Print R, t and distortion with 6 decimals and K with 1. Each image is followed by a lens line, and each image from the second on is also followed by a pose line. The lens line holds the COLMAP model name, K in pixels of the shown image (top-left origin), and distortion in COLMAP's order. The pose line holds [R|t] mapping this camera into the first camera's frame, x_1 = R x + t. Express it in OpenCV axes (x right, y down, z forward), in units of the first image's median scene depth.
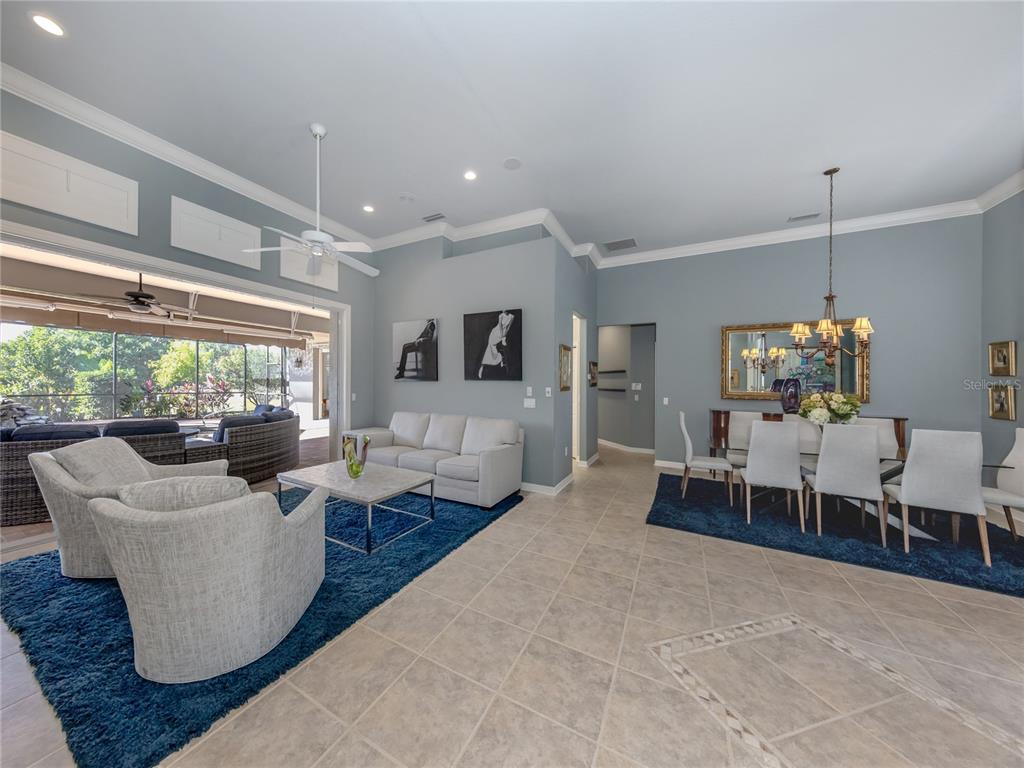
lens RADIAL K [[365.9, 0, 444.3], [0, 365.9, 389.6], [0, 0, 1]] dist [0.008220, 0.000630]
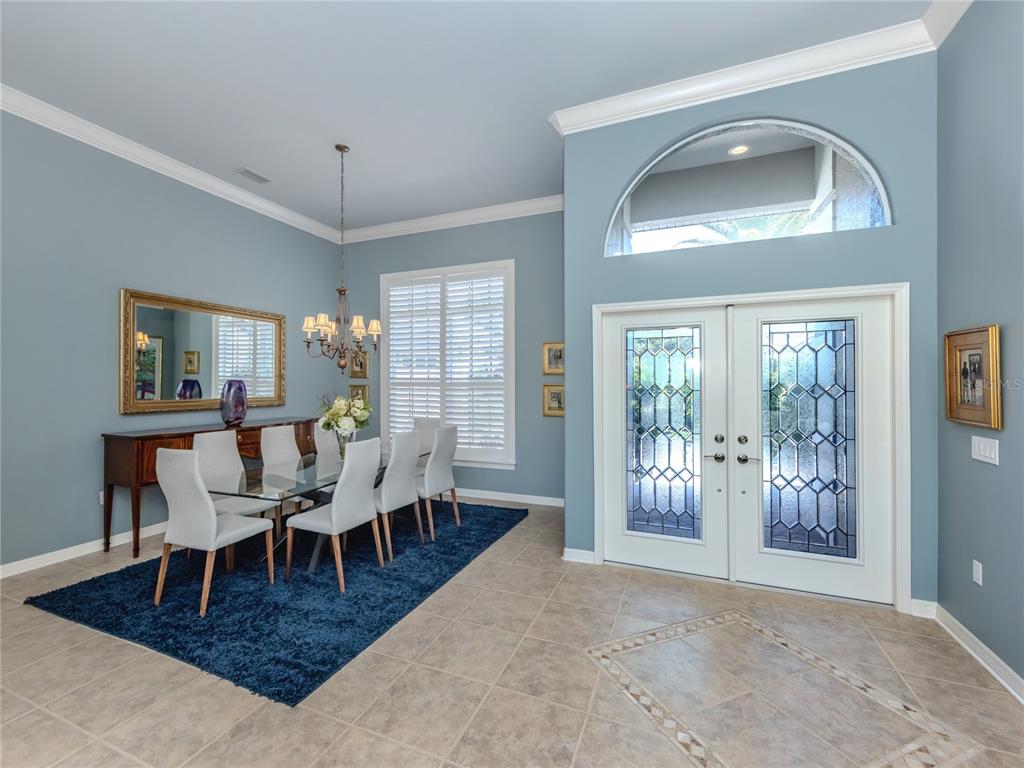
lens RADIAL K [[411.7, 0, 519.2], [0, 411.7, 378.0], [0, 0, 1]] dist [-0.000504, -0.000031]
pose [[-0.202504, -0.003988, 0.979273, -0.002222], [0.015886, 0.999847, 0.007357, -0.030496], [-0.979153, 0.017047, -0.202410, 0.604717]]
